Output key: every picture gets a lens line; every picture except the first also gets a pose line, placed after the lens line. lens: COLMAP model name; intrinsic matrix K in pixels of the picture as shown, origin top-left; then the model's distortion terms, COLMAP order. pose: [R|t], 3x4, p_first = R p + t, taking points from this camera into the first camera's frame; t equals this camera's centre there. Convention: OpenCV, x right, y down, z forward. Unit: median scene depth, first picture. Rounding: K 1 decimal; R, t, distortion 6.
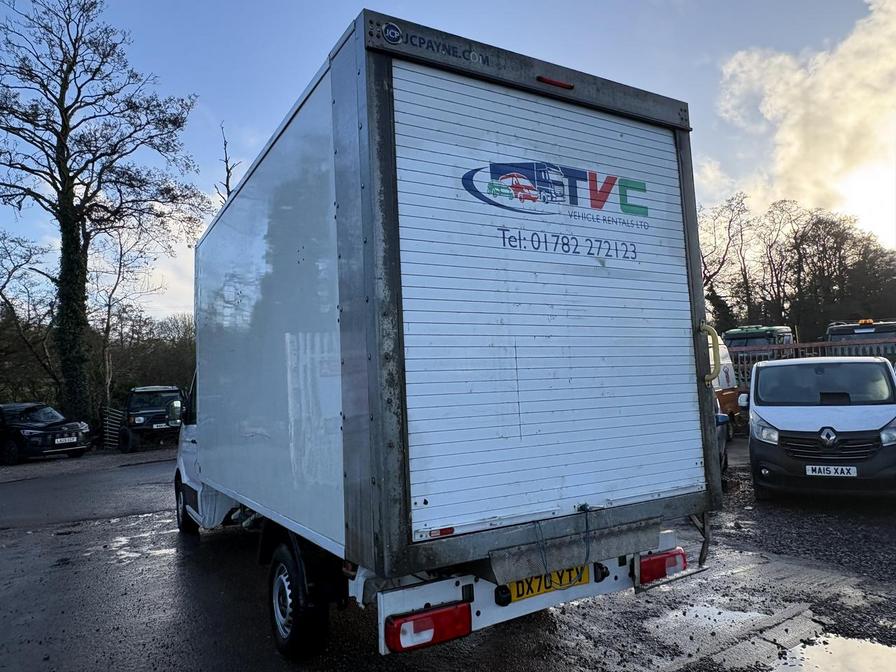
lens RADIAL K [[627.9, 0, 448.0], [0, 627.9, 336.0], [0, 0, 1]] dist [-0.002357, 0.000655]
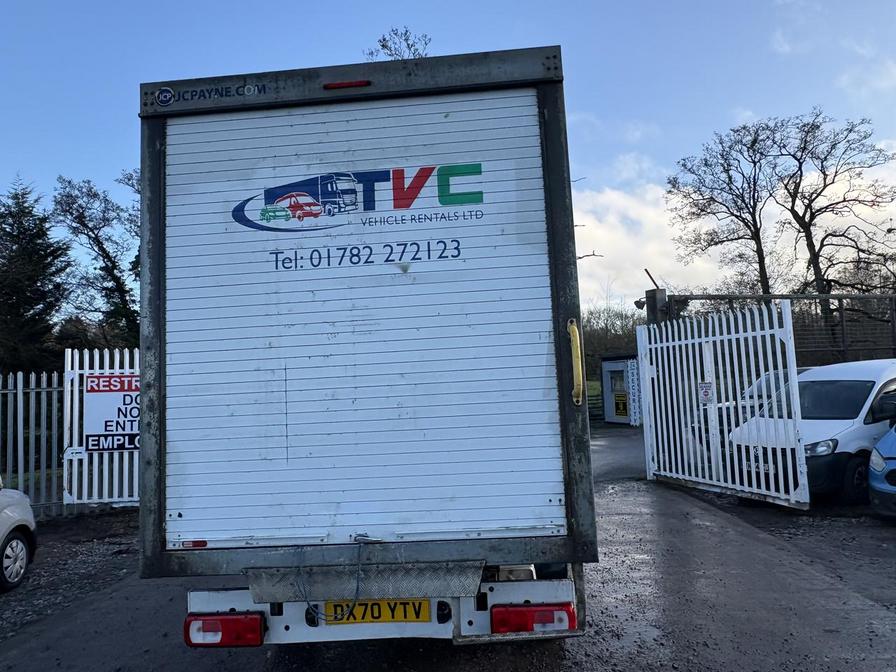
lens RADIAL K [[627.9, 0, 448.0], [0, 627.9, 336.0], [0, 0, 1]] dist [-0.002357, 0.000655]
pose [[0.822302, -0.056934, -0.566195, 0.856622], [0.066572, 0.997775, -0.003647, -0.013710], [0.565143, -0.034693, 0.824263, 0.311695]]
